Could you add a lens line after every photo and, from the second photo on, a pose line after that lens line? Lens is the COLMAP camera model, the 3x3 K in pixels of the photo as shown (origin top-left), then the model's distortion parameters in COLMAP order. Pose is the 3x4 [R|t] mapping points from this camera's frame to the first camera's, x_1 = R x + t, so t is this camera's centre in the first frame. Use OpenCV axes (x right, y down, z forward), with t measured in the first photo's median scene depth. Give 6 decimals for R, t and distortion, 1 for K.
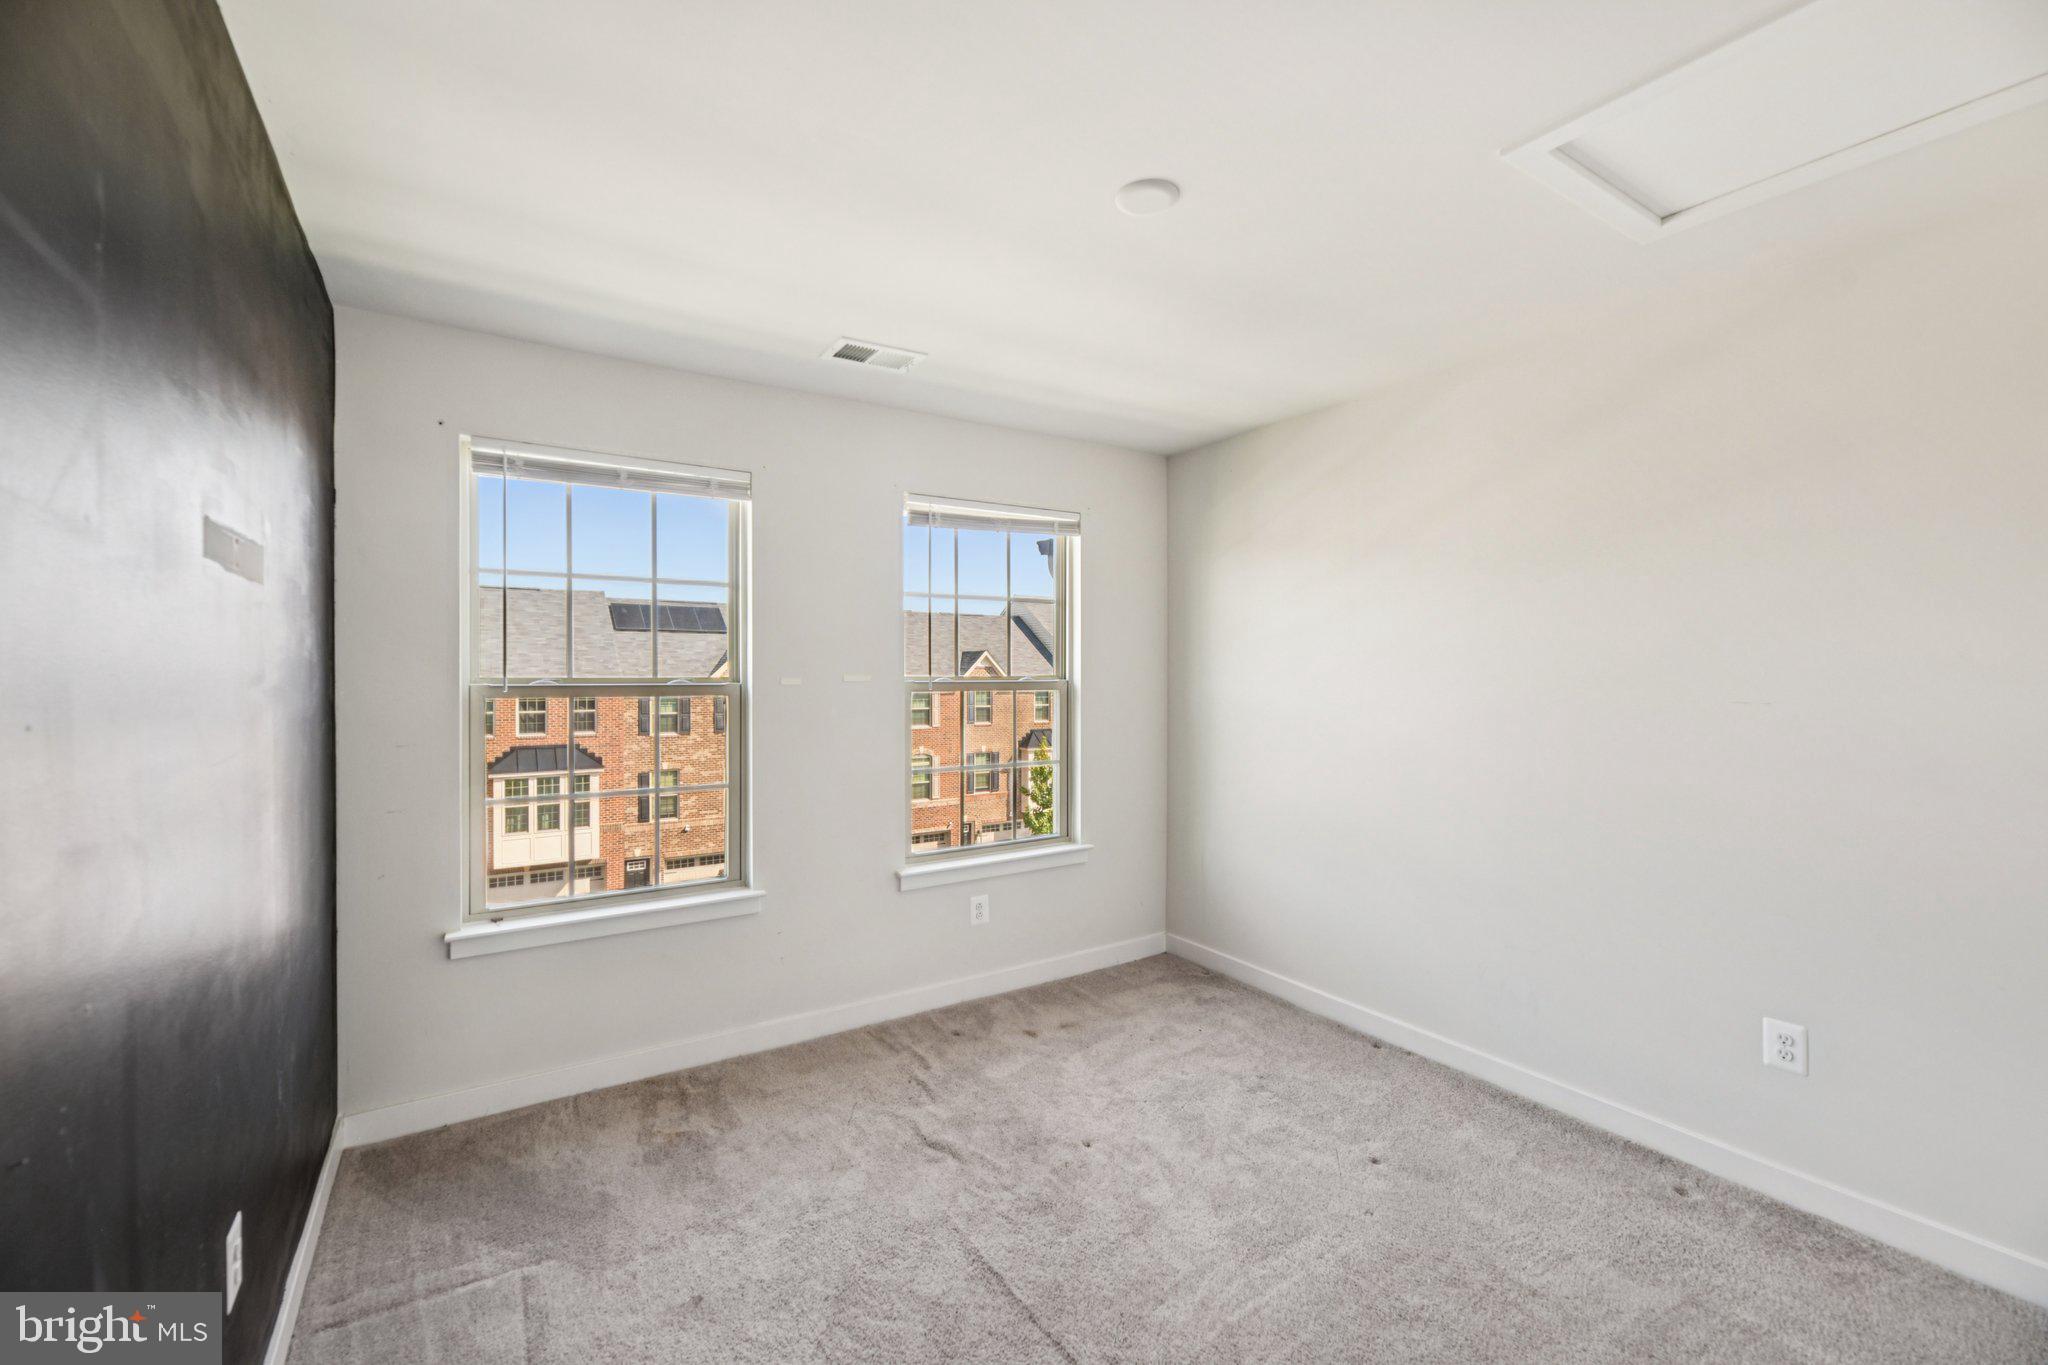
lens RADIAL K [[847.6, 0, 1028.3], [0, 847.6, 677.5], [0, 0, 1]] dist [-0.002109, -0.003987]
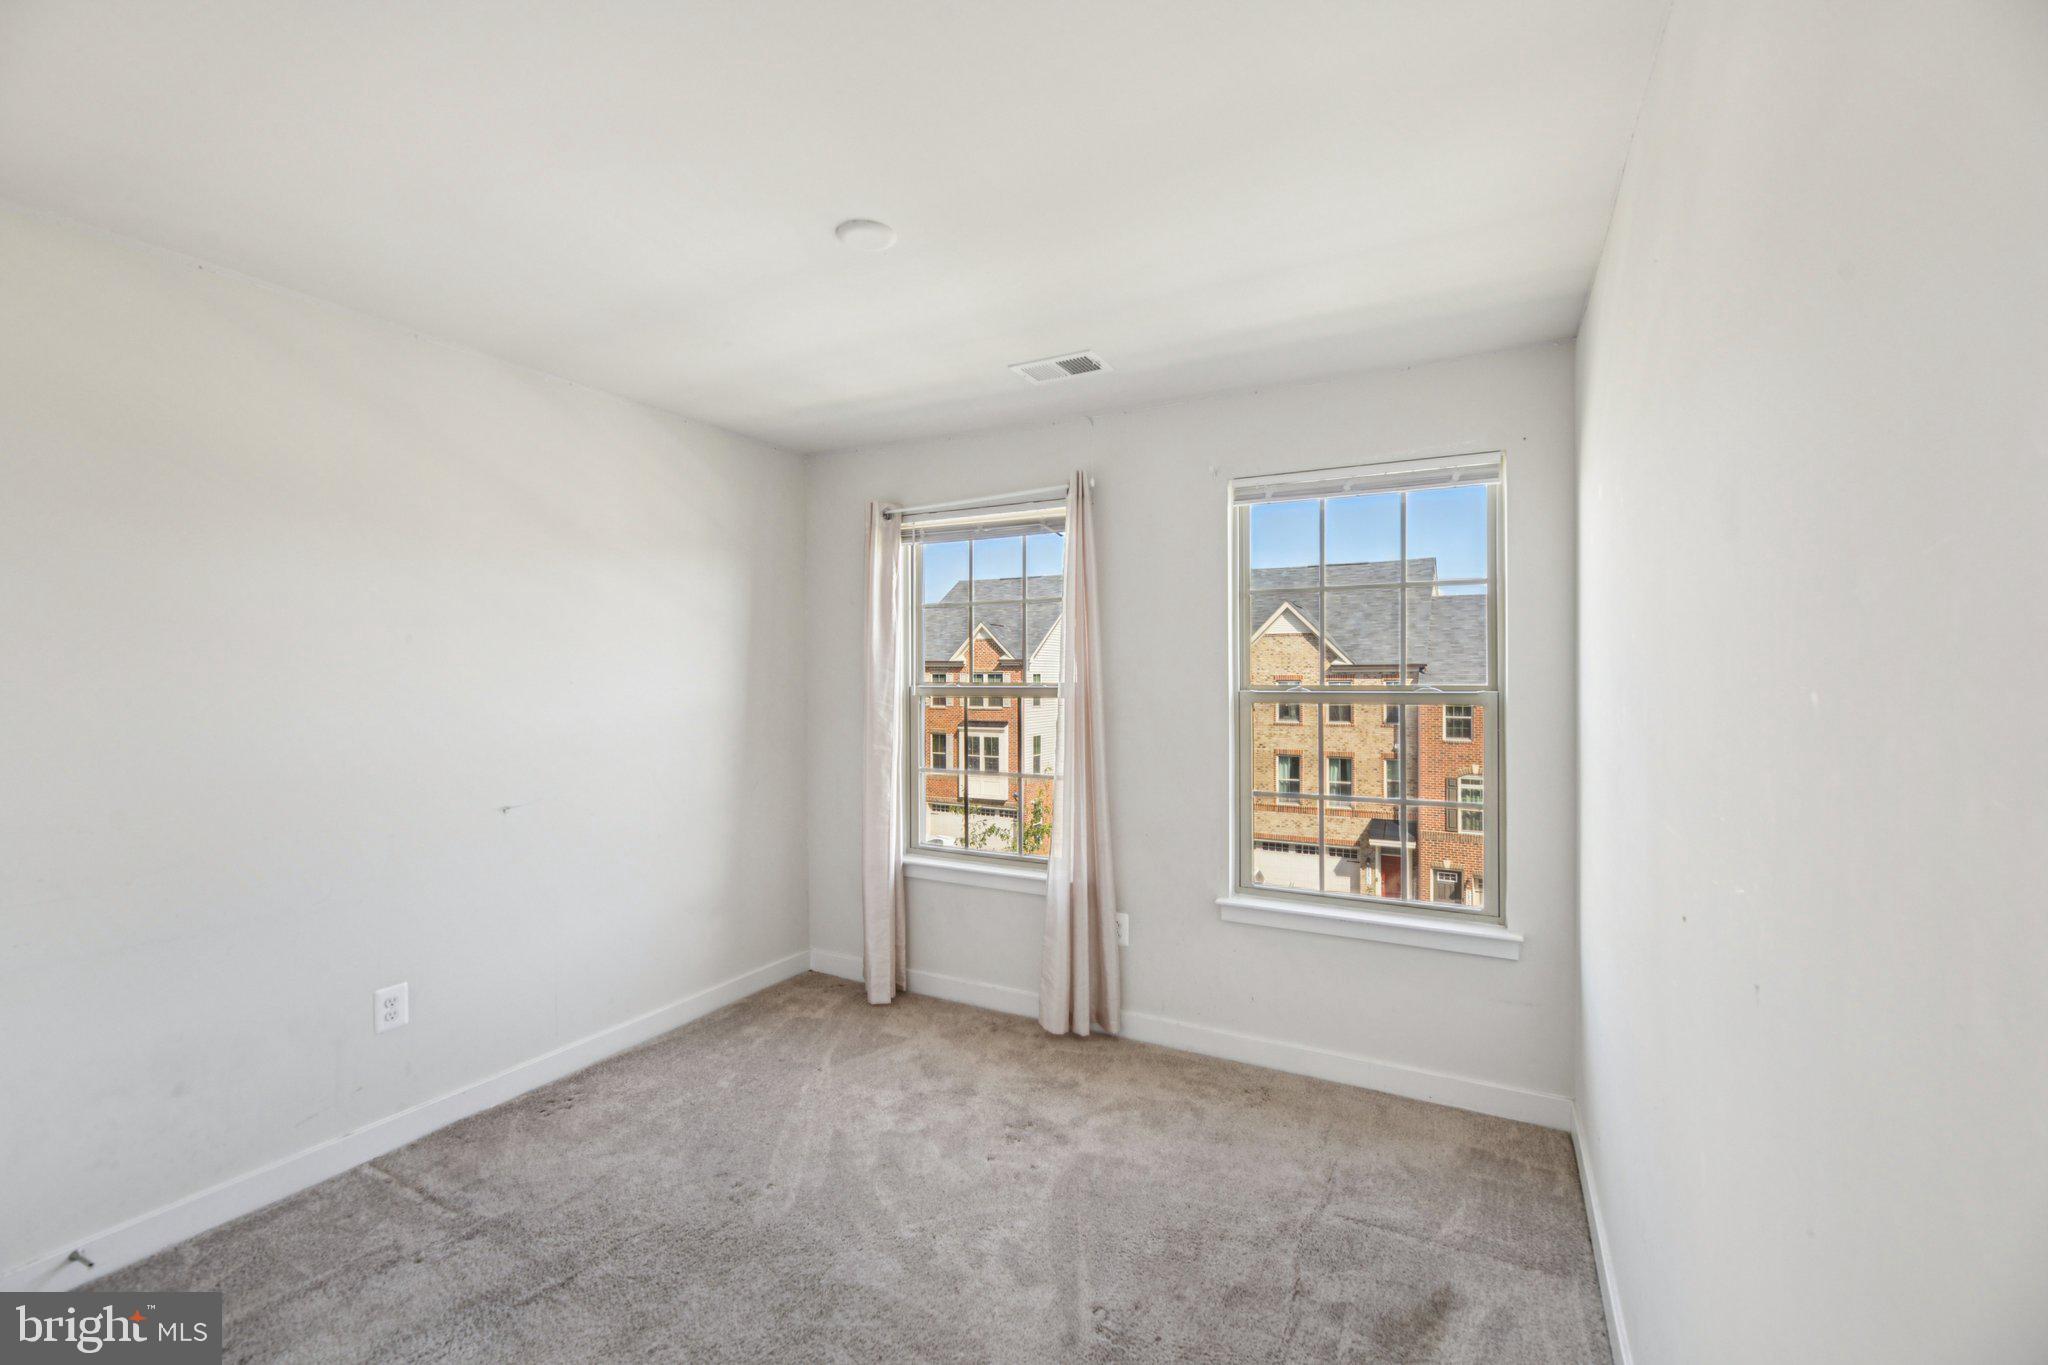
lens RADIAL K [[847.6, 0, 1028.3], [0, 847.6, 677.5], [0, 0, 1]] dist [-0.002109, -0.003987]
pose [[0.498385, -0.012256, -0.866869, 0.142302], [0.006414, 0.999925, -0.010450, -0.000154], [0.866932, -0.000352, 0.498427, 0.099502]]
